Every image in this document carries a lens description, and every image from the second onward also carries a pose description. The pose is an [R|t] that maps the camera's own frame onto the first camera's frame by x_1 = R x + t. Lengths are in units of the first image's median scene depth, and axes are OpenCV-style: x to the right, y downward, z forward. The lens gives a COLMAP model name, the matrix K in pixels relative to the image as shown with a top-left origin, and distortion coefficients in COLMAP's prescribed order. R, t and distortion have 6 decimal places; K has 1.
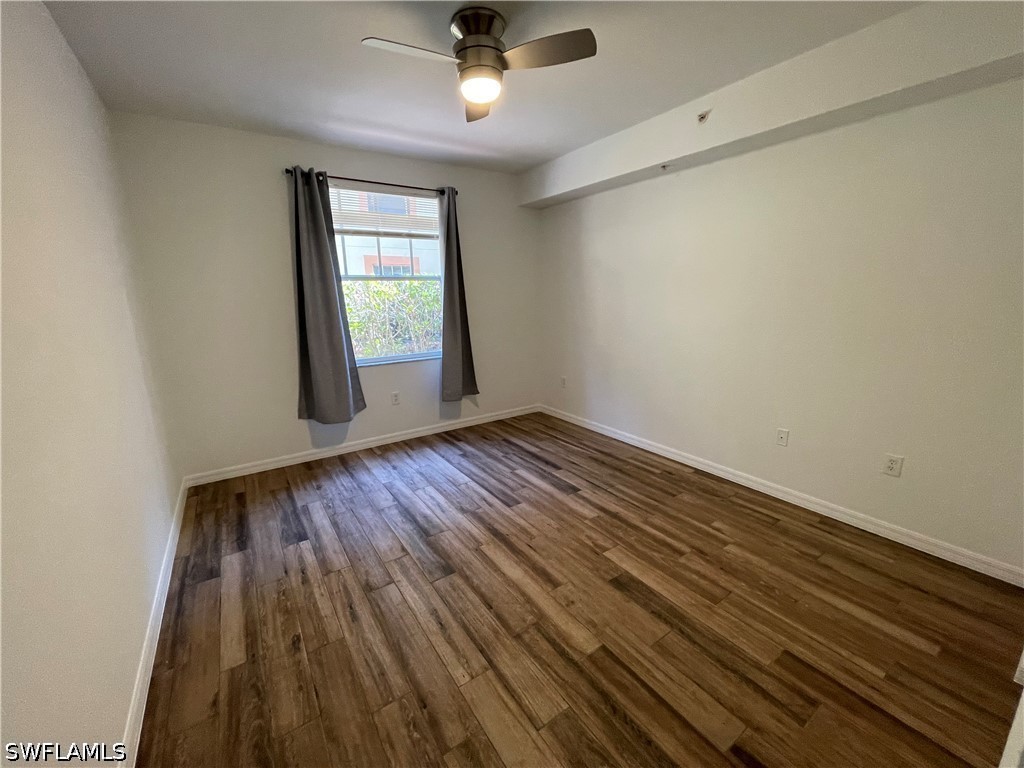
lens RADIAL K [[413.1, 0, 509.4], [0, 413.1, 386.0], [0, 0, 1]] dist [-0.004672, 0.002982]
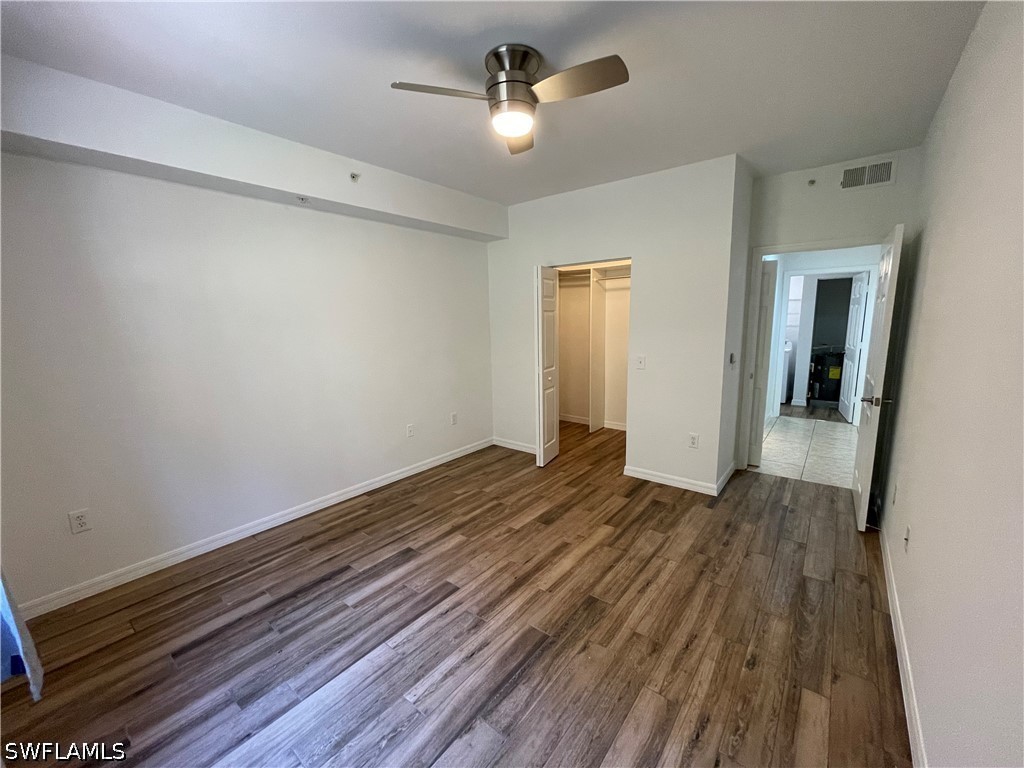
lens RADIAL K [[413.1, 0, 509.4], [0, 413.1, 386.0], [0, 0, 1]] dist [-0.004672, 0.002982]
pose [[-0.290531, -0.135963, 0.947157, -0.786177], [0.240502, 0.947701, 0.209813, -0.245380], [-0.926148, 0.288751, -0.242637, 1.039161]]
